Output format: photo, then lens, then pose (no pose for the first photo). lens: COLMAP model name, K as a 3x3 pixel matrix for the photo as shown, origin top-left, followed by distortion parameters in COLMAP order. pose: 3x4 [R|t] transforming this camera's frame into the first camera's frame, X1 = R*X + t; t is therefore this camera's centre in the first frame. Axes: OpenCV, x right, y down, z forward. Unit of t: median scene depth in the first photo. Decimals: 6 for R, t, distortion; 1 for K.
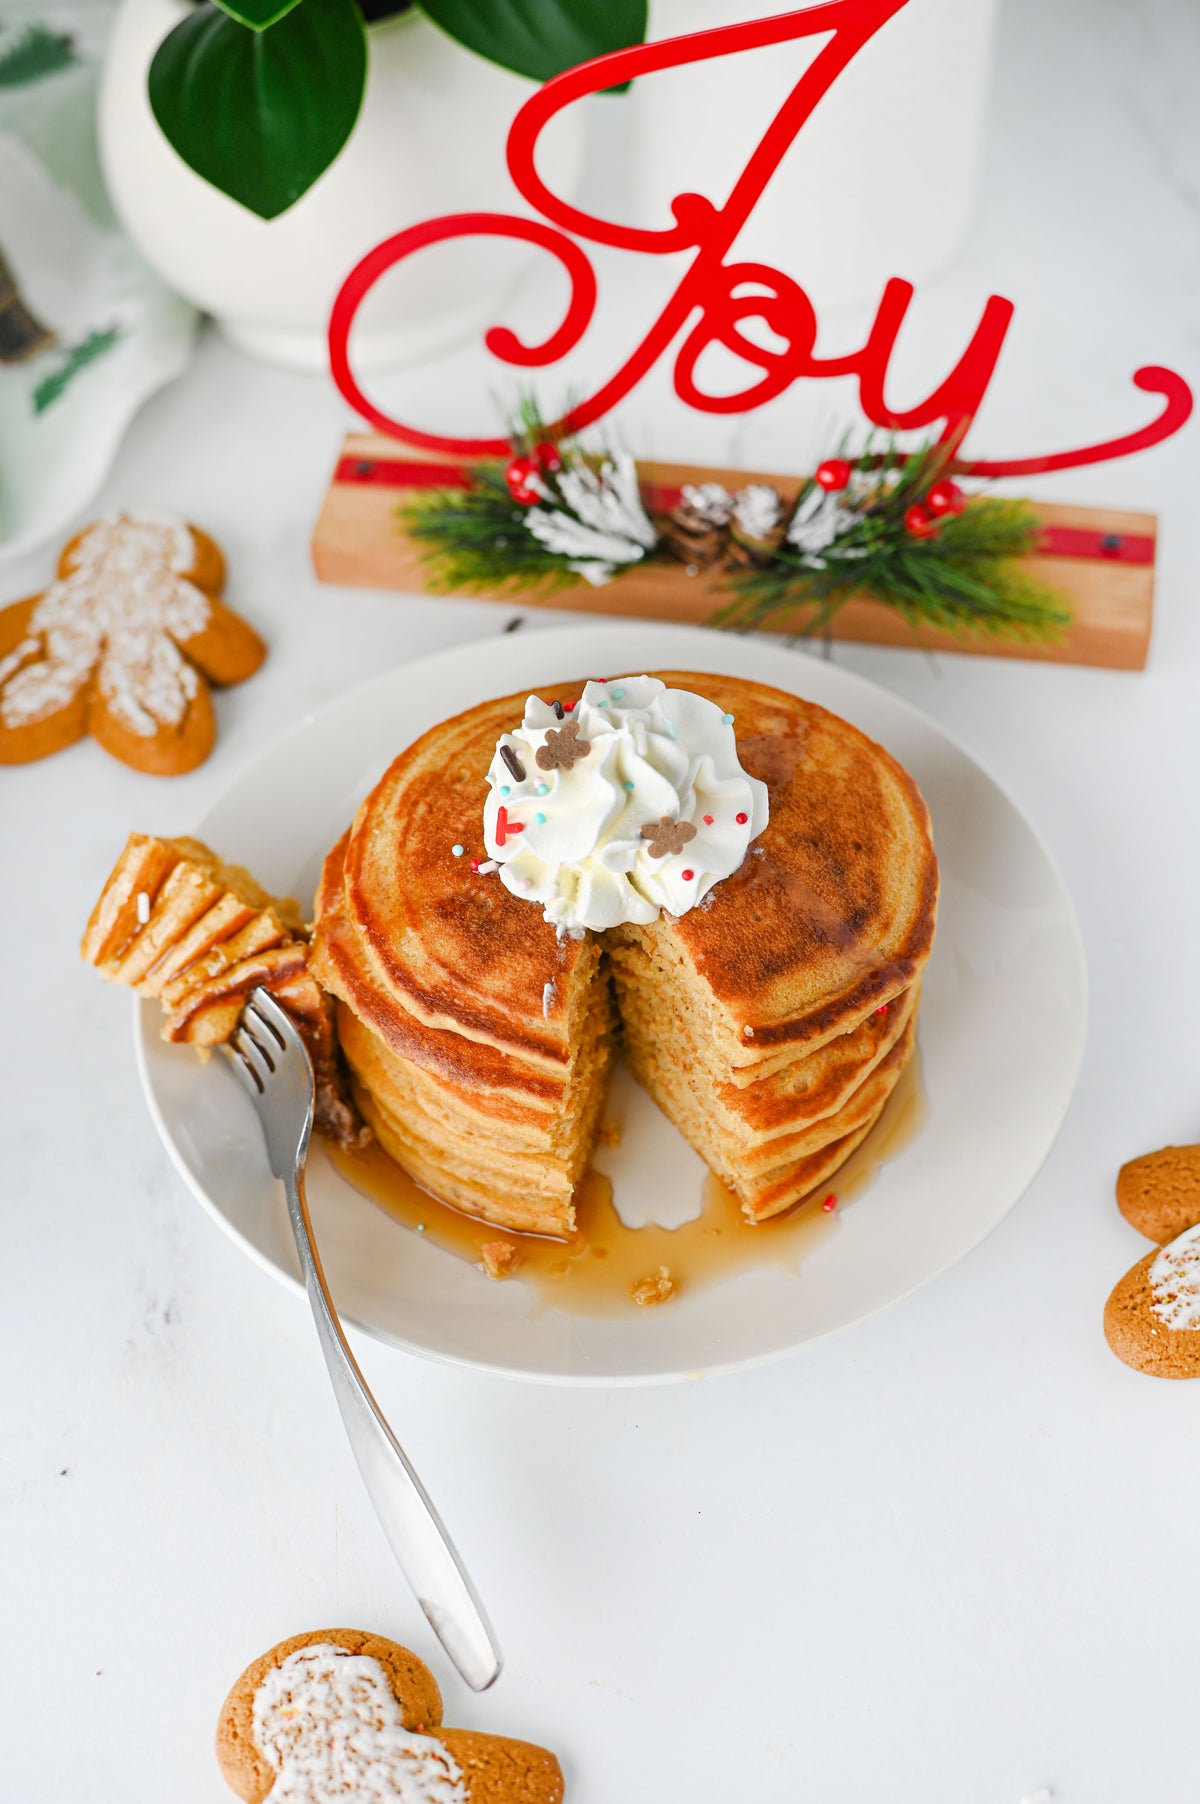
lens RADIAL K [[2827.5, 0, 600.0], [0, 2827.5, 902.0], [0, 0, 1]] dist [-0.124661, -0.014703]
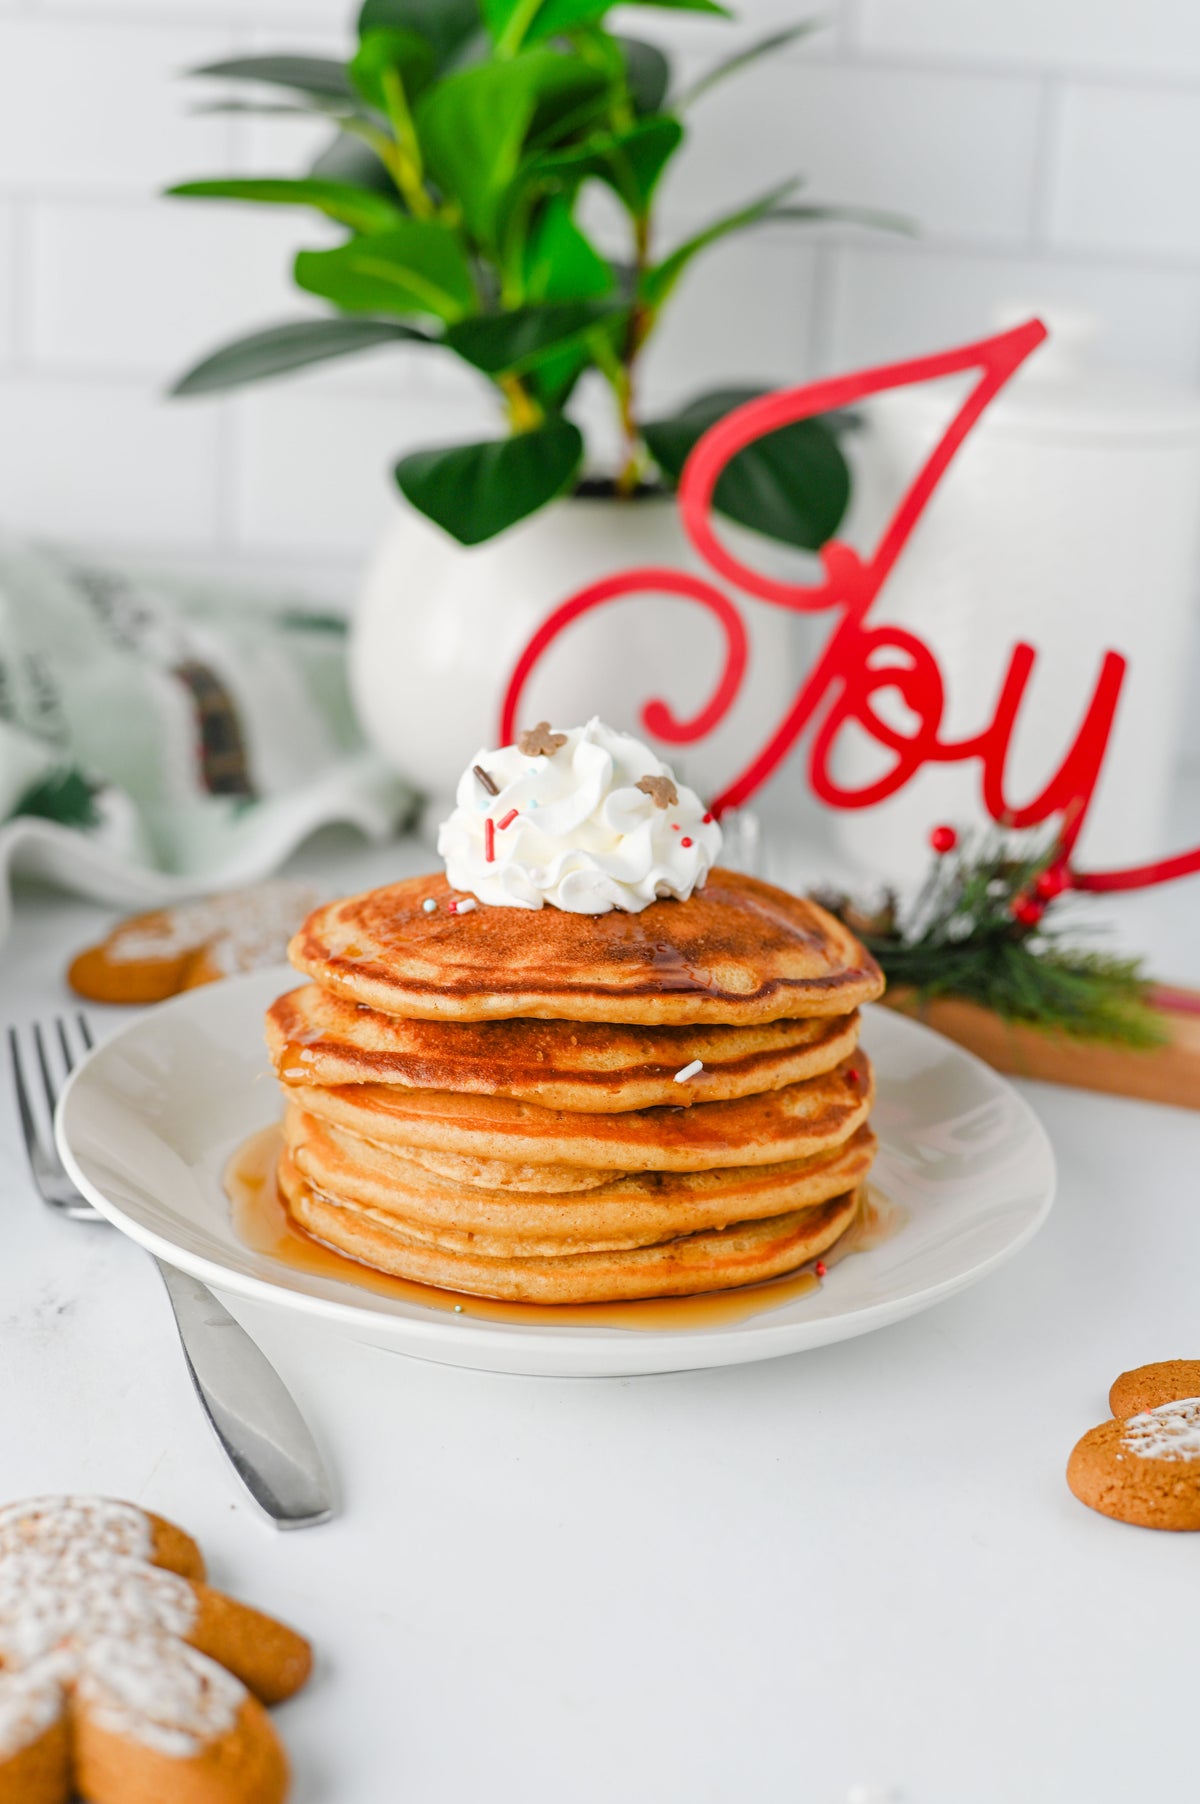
lens RADIAL K [[2827.5, 0, 600.0], [0, 2827.5, 902.0], [0, 0, 1]] dist [-0.124661, -0.014703]
pose [[0.973838, 0.142999, -0.176611, 0.164133], [-0.215672, 0.826455, -0.520056, 0.481104], [0.071594, 0.544540, 0.835674, 0.165518]]
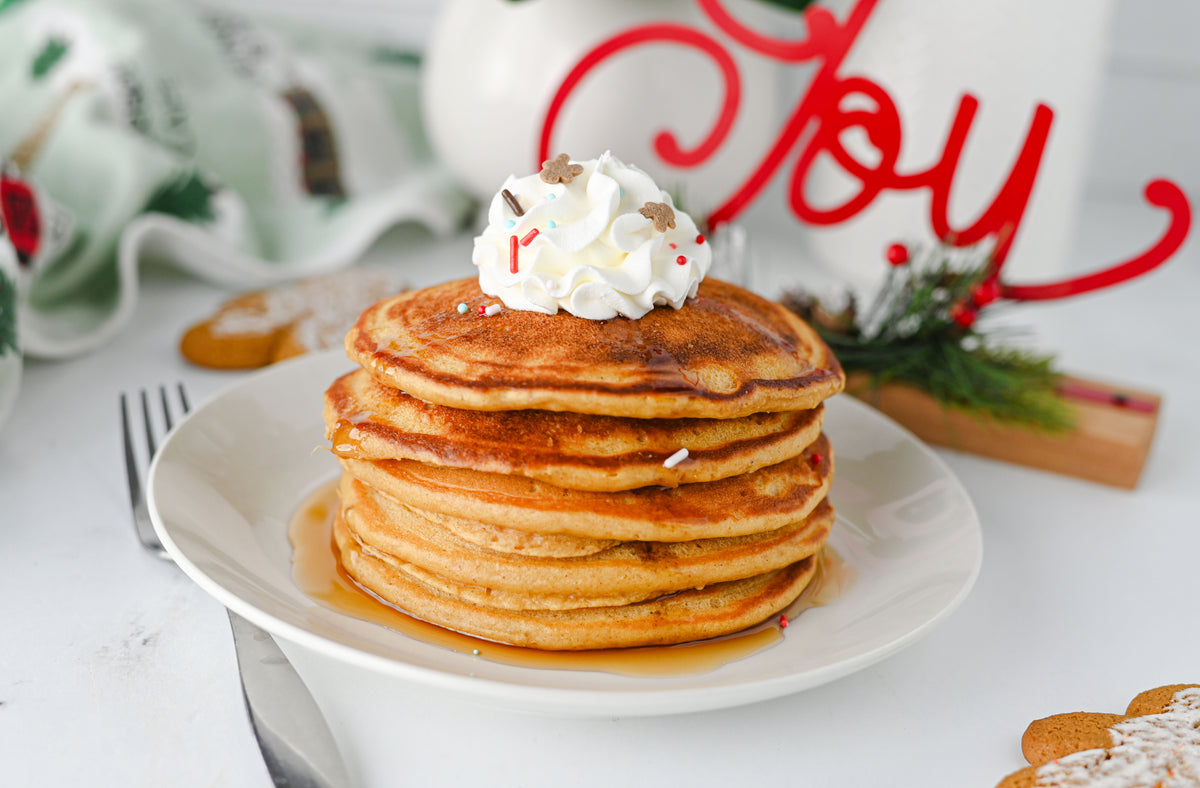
lens RADIAL K [[2019.8, 0, 638.4], [0, 2019.8, 433.1], [0, 0, 1]] dist [-0.134764, -0.039686]
pose [[0.969411, 0.184669, -0.161676, 0.146960], [-0.238669, 0.862931, -0.445407, 0.382455], [0.057263, 0.470370, 0.880610, 0.279220]]
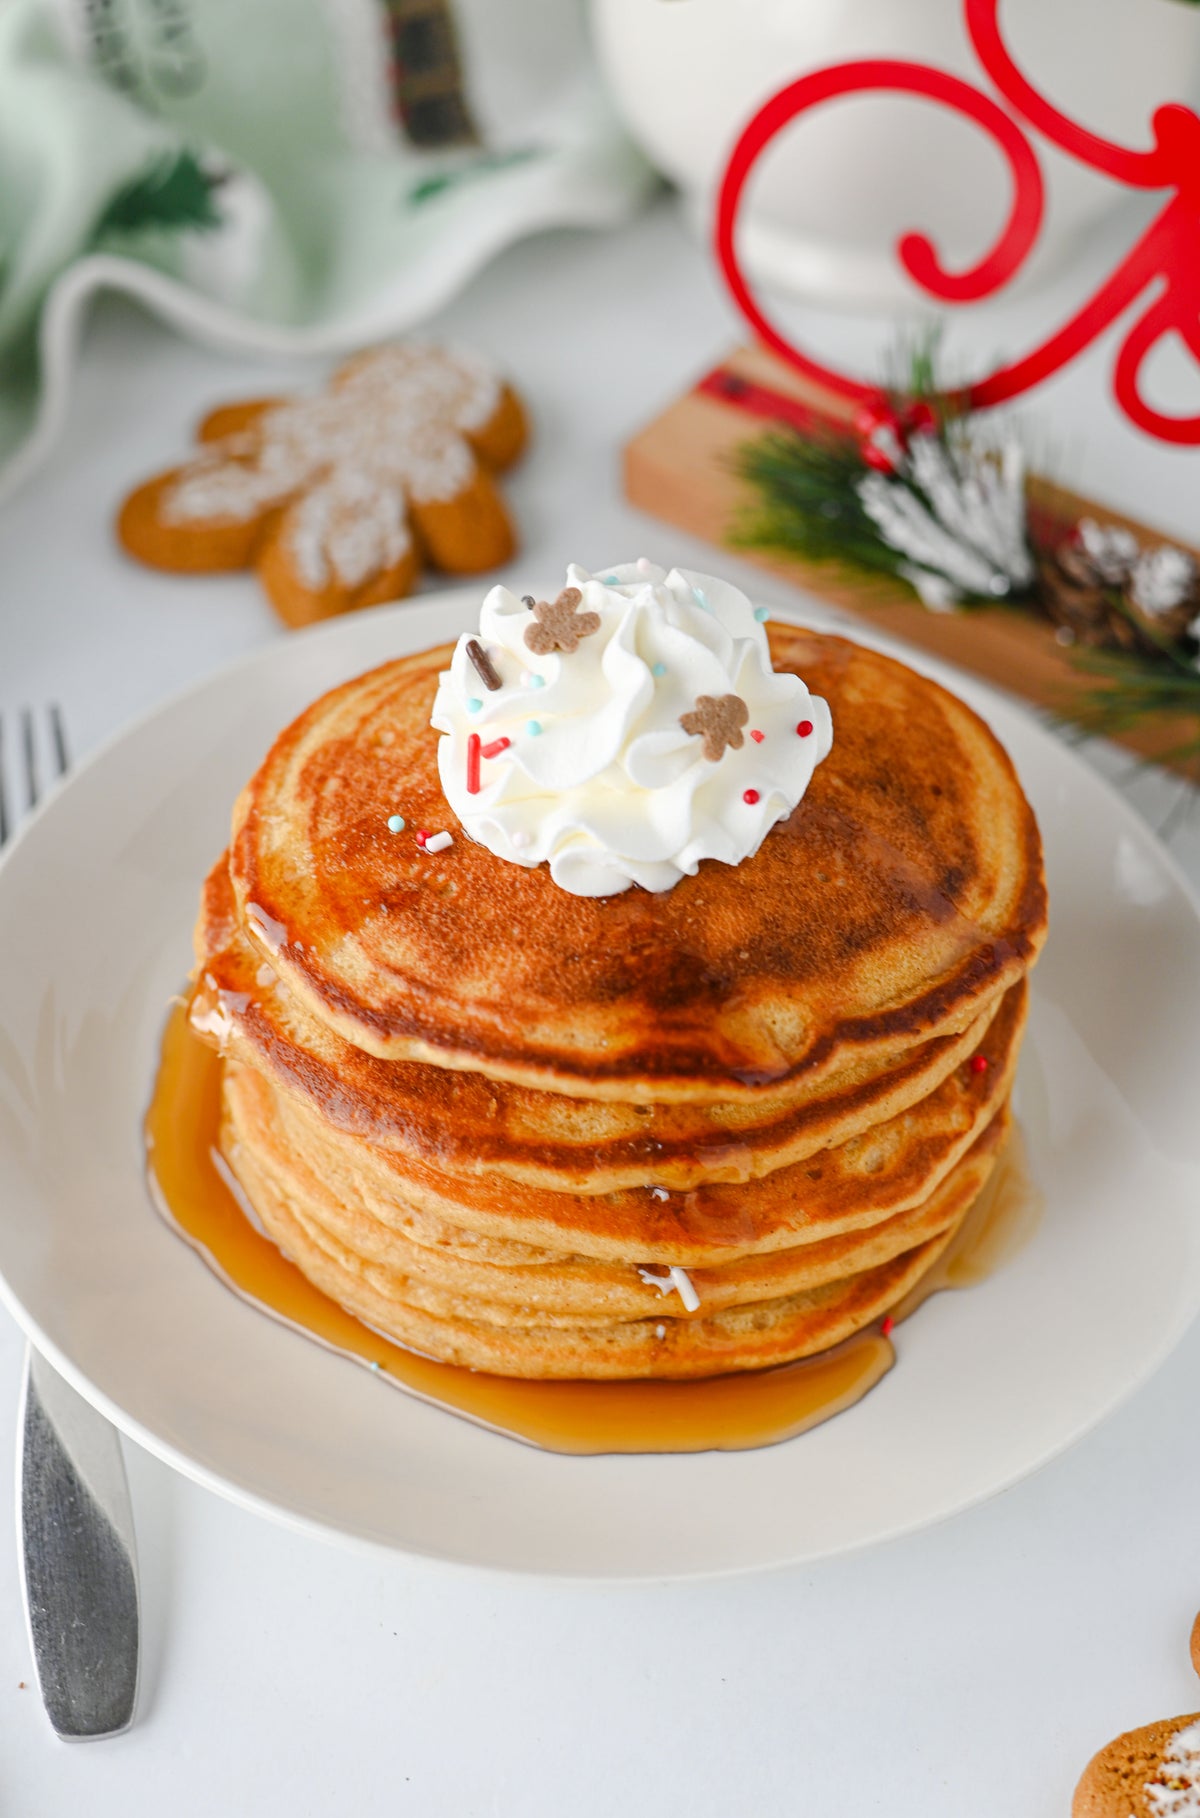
lens RADIAL K [[3060.1, 0, 634.8], [0, 3060.1, 965.6], [0, 0, 1]] dist [-0.134764, -0.039686]
pose [[0.900428, 0.357935, -0.247207, 0.189330], [-0.373557, 0.927436, -0.017797, 0.021950], [0.222898, 0.108371, 0.968799, 0.252803]]
